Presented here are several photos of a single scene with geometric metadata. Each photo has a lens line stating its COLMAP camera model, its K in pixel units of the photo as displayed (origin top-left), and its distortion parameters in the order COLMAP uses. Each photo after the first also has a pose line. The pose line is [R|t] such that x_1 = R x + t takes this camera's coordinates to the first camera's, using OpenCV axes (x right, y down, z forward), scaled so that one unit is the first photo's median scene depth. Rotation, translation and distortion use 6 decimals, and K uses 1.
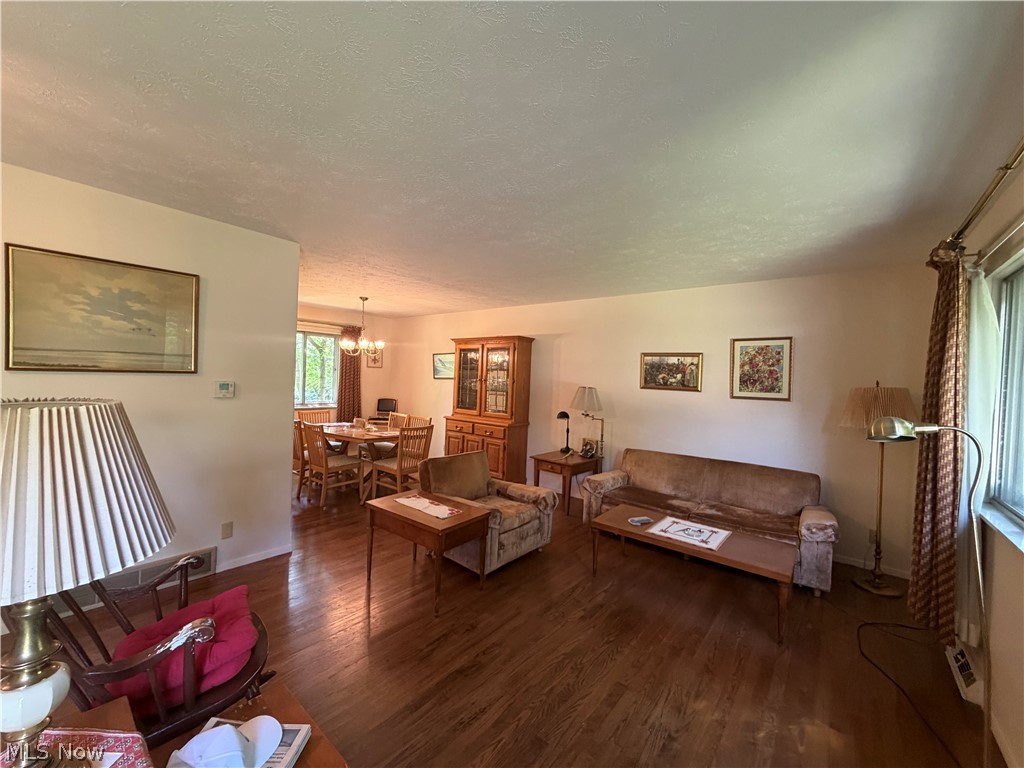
lens RADIAL K [[407.8, 0, 509.0], [0, 407.8, 383.6], [0, 0, 1]] dist [-0.000054, 0.000307]
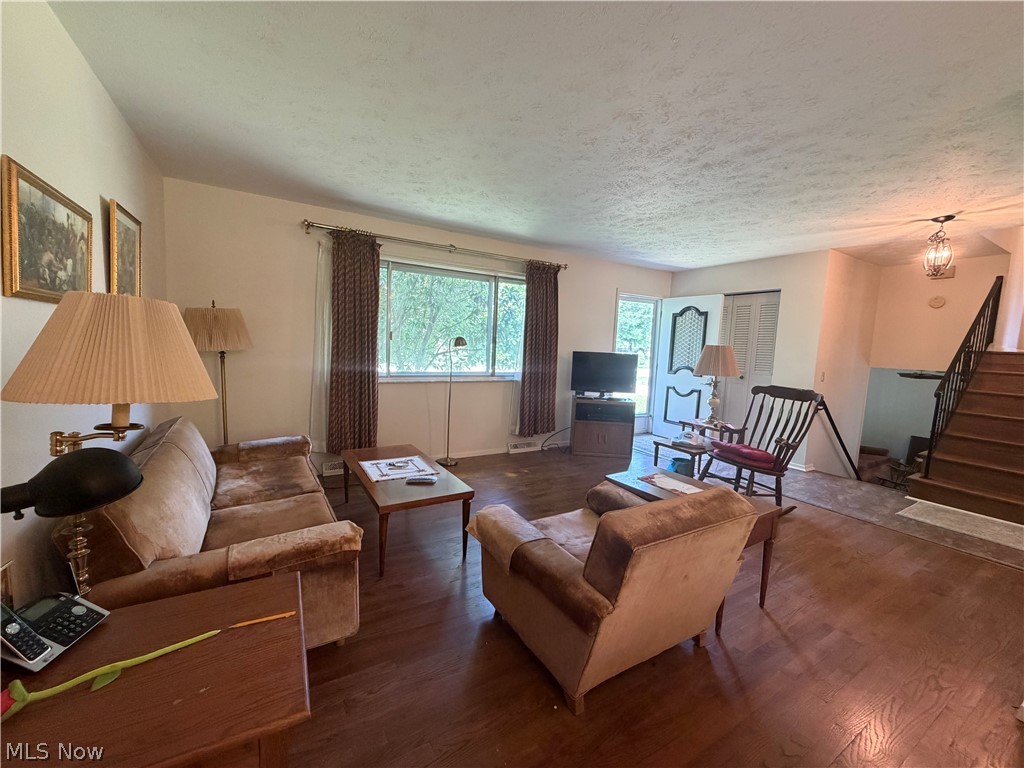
lens RADIAL K [[407.8, 0, 509.0], [0, 407.8, 383.6], [0, 0, 1]] dist [-0.000054, 0.000307]
pose [[-0.936790, -0.105272, 0.333679, -0.086359], [-0.066534, 0.989860, 0.125497, 0.015759], [-0.343507, 0.095363, -0.934296, 1.307966]]
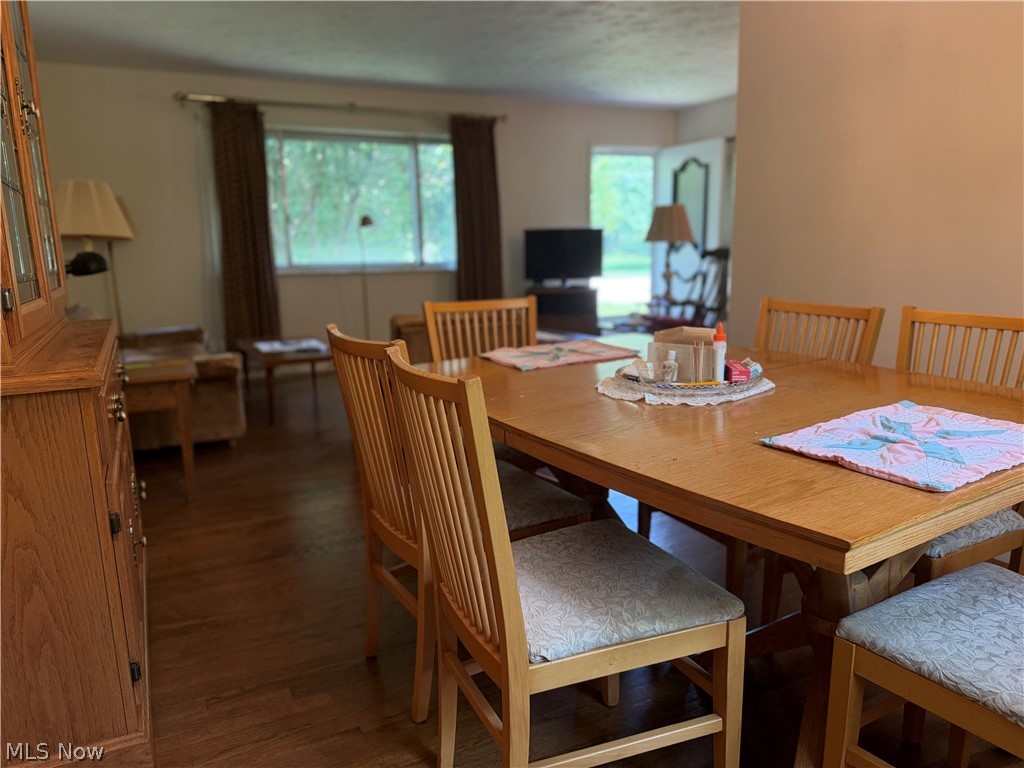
lens RADIAL K [[723.1, 0, 511.3], [0, 723.1, 388.4], [0, 0, 1]] dist [0.062443, -0.089059]
pose [[-0.913997, -0.092479, 0.395040, -0.550499], [-0.003884, 0.975626, 0.219408, 0.054721], [-0.405702, 0.199004, -0.892078, 1.722253]]
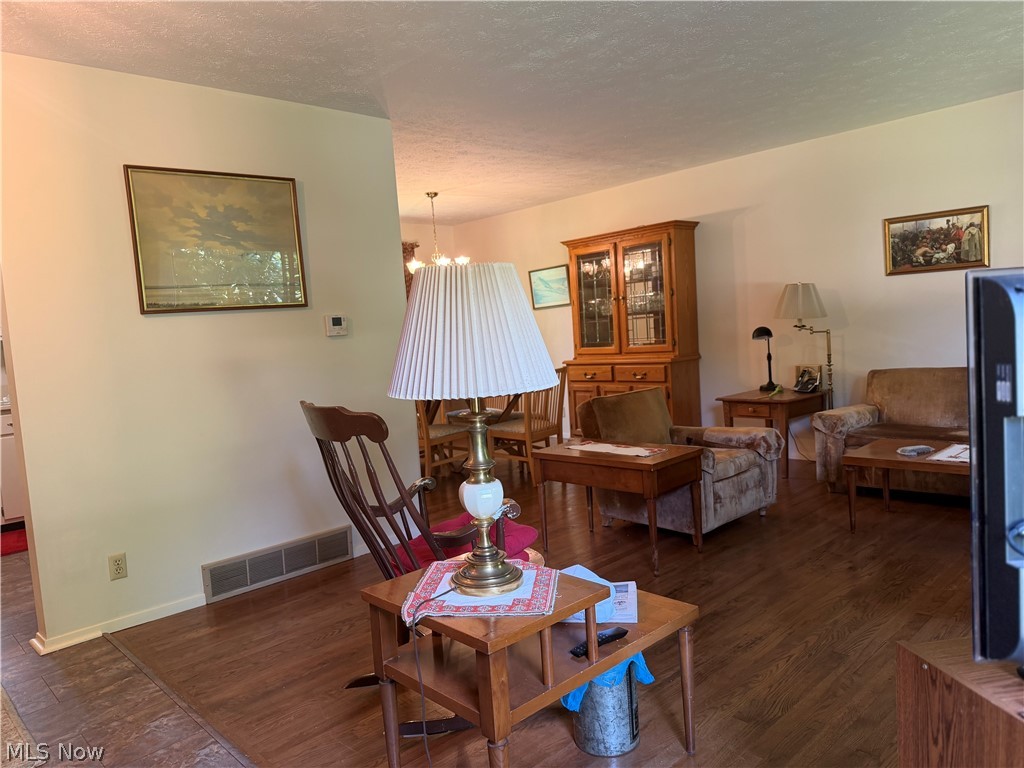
lens RADIAL K [[721.3, 0, 512.0], [0, 721.3, 384.0], [0, 0, 1]] dist [0.058701, -0.083845]
pose [[0.987284, -0.098304, -0.124926, -0.148885], [0.106376, 0.992535, 0.059659, 0.057015], [0.118128, -0.072190, 0.990371, -0.239156]]
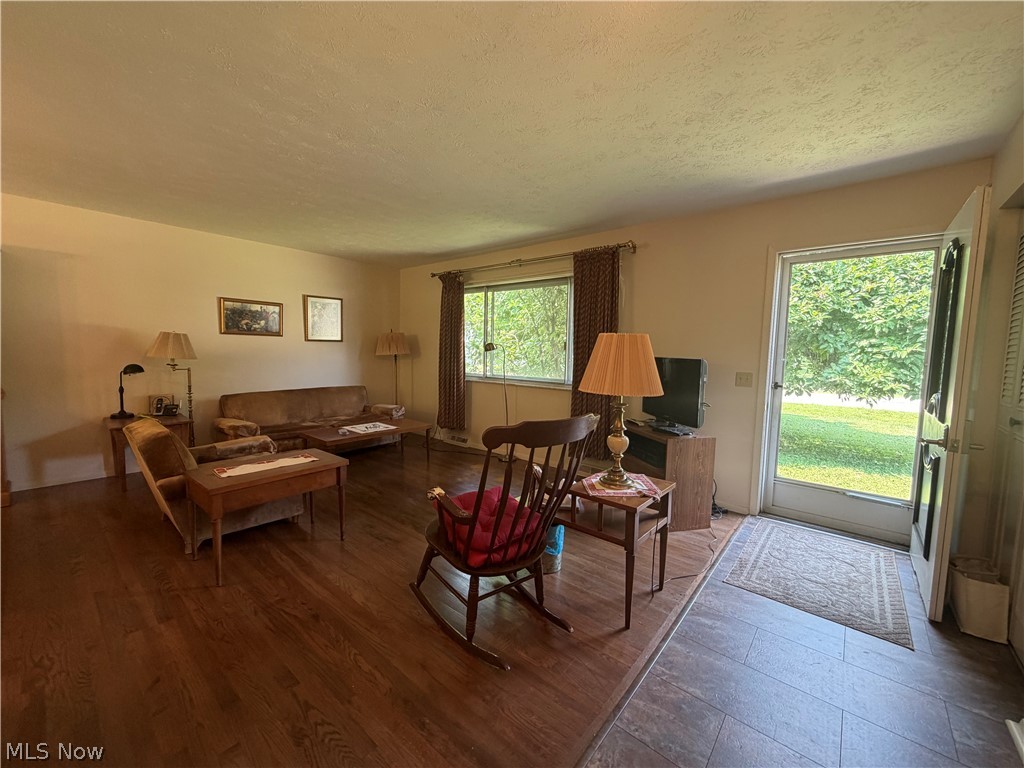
lens RADIAL K [[407.8, 0, 509.0], [0, 407.8, 383.6], [0, 0, 1]] dist [-0.000054, 0.000307]
pose [[0.020594, -0.122089, 0.992305, -0.749869], [-0.003787, 0.992499, 0.122191, 0.009261], [-0.999781, -0.006275, 0.019978, 0.327500]]
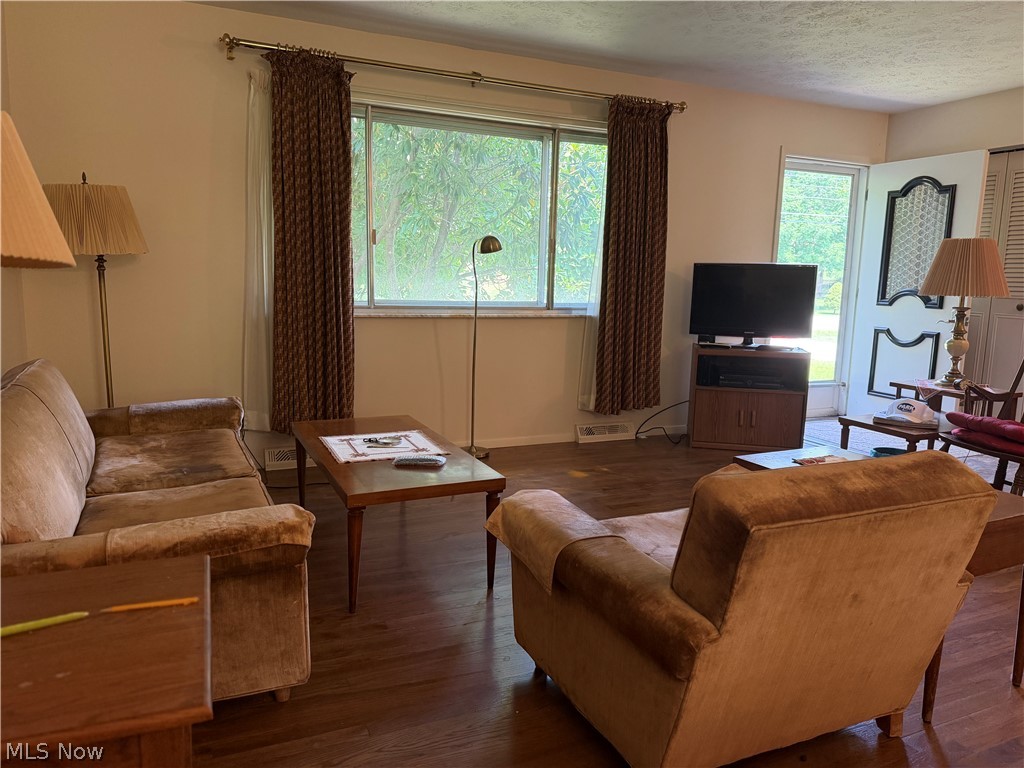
lens RADIAL K [[718.9, 0, 514.8], [0, 718.9, 383.2], [0, 0, 1]] dist [0.059777, -0.088668]
pose [[-0.895484, -0.121672, 0.428140, -0.121134], [-0.047914, 0.982673, 0.179049, 0.057679], [-0.442507, 0.139821, -0.885798, 1.319504]]
